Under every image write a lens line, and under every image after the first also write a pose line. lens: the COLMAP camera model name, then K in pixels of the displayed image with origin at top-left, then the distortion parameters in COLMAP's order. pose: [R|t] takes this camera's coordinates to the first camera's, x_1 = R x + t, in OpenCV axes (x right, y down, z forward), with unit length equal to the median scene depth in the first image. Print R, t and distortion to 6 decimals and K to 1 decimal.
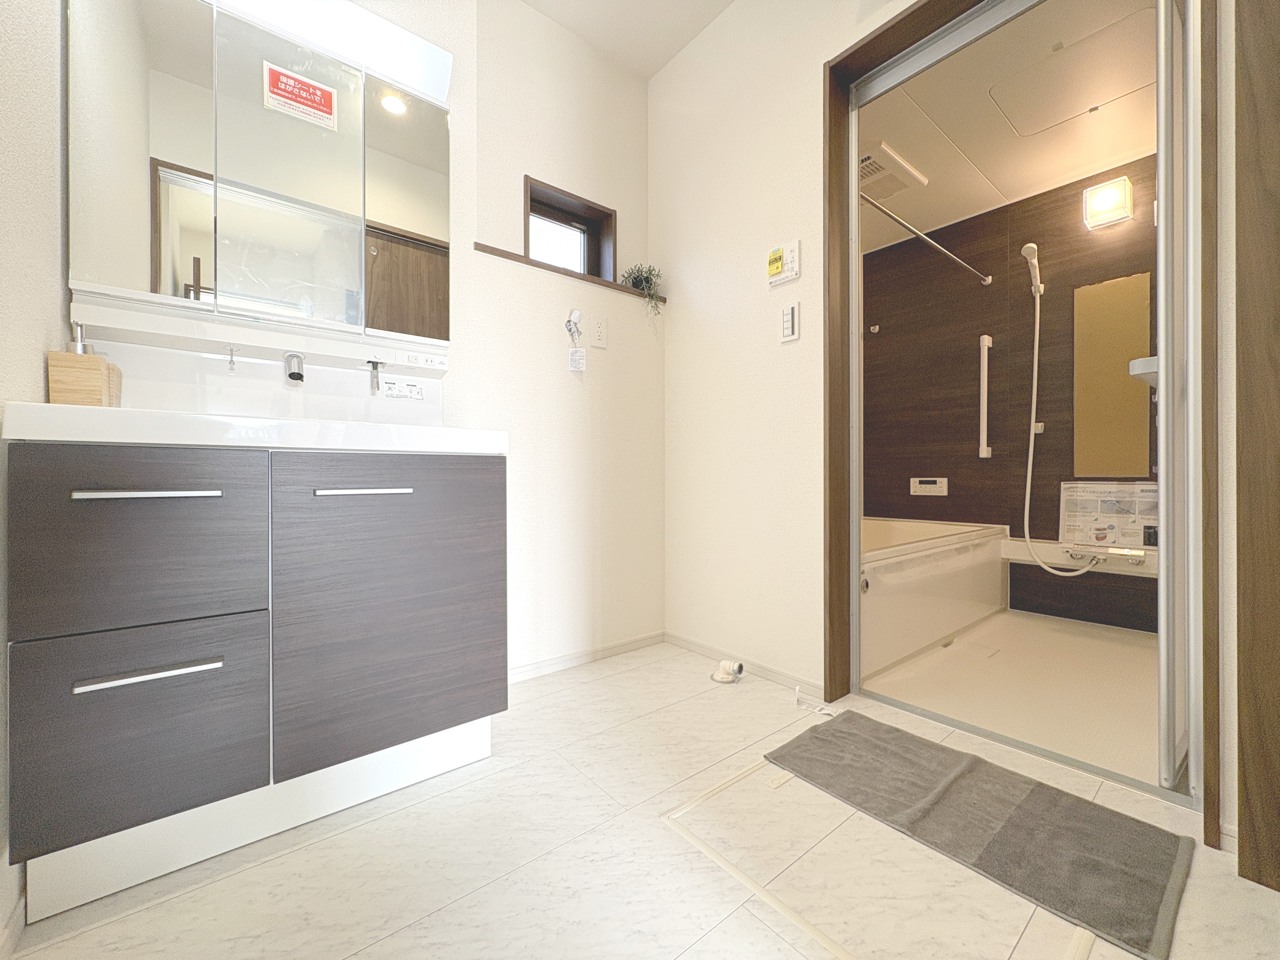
lens RADIAL K [[509.1, 0, 642.1], [0, 509.1, 478.4], [0, 0, 1]] dist [0.000528, 0.000343]
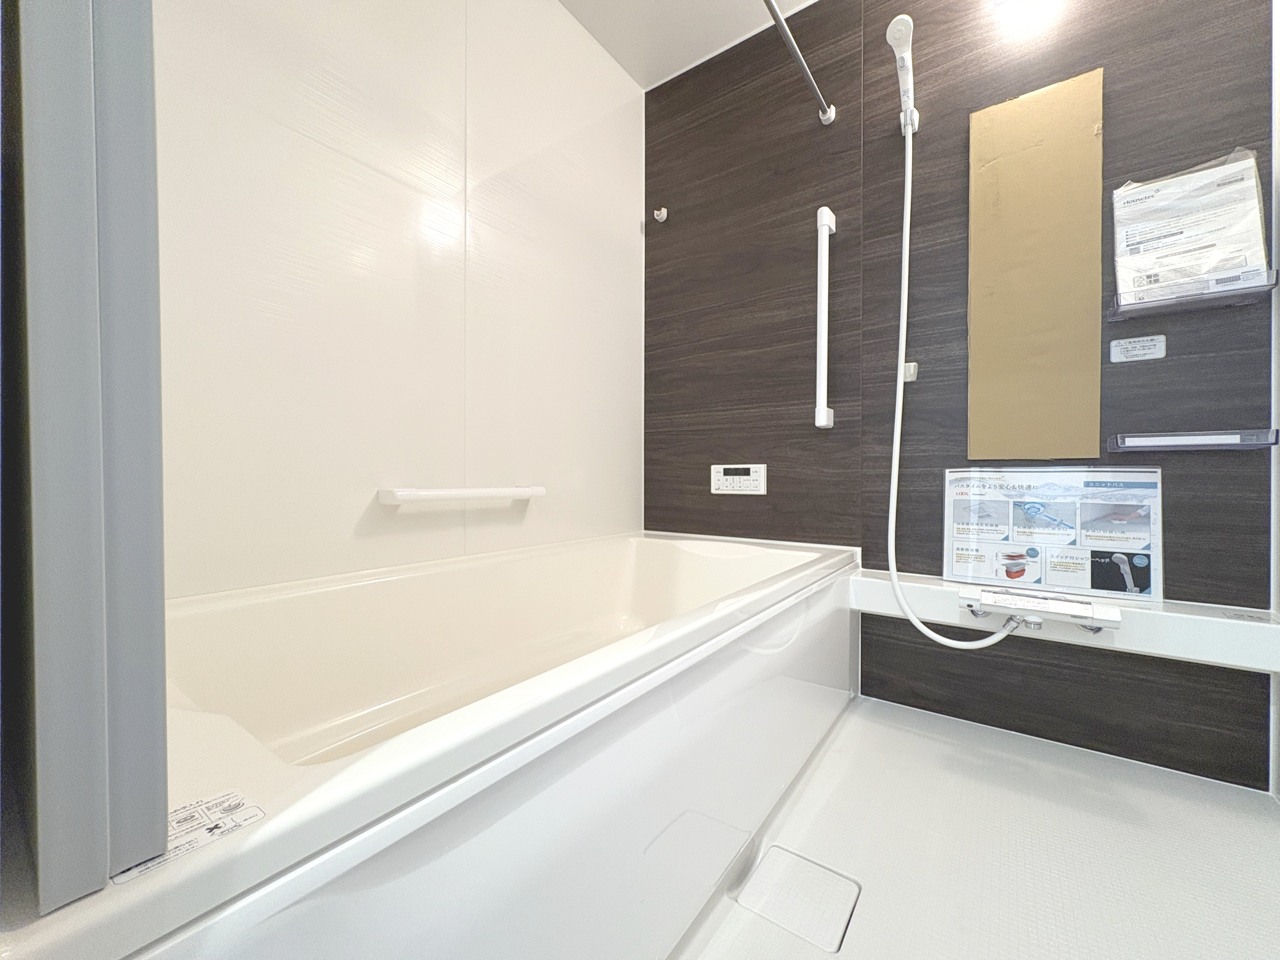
lens RADIAL K [[509.1, 0, 638.5], [0, 509.1, 480.5], [0, 0, 1]] dist [0.000528, 0.000343]
pose [[0.968512, -0.001514, 0.248962, 0.354558], [-0.000405, 0.999971, 0.007656, 0.014928], [-0.248966, -0.007516, 0.968483, 0.535886]]
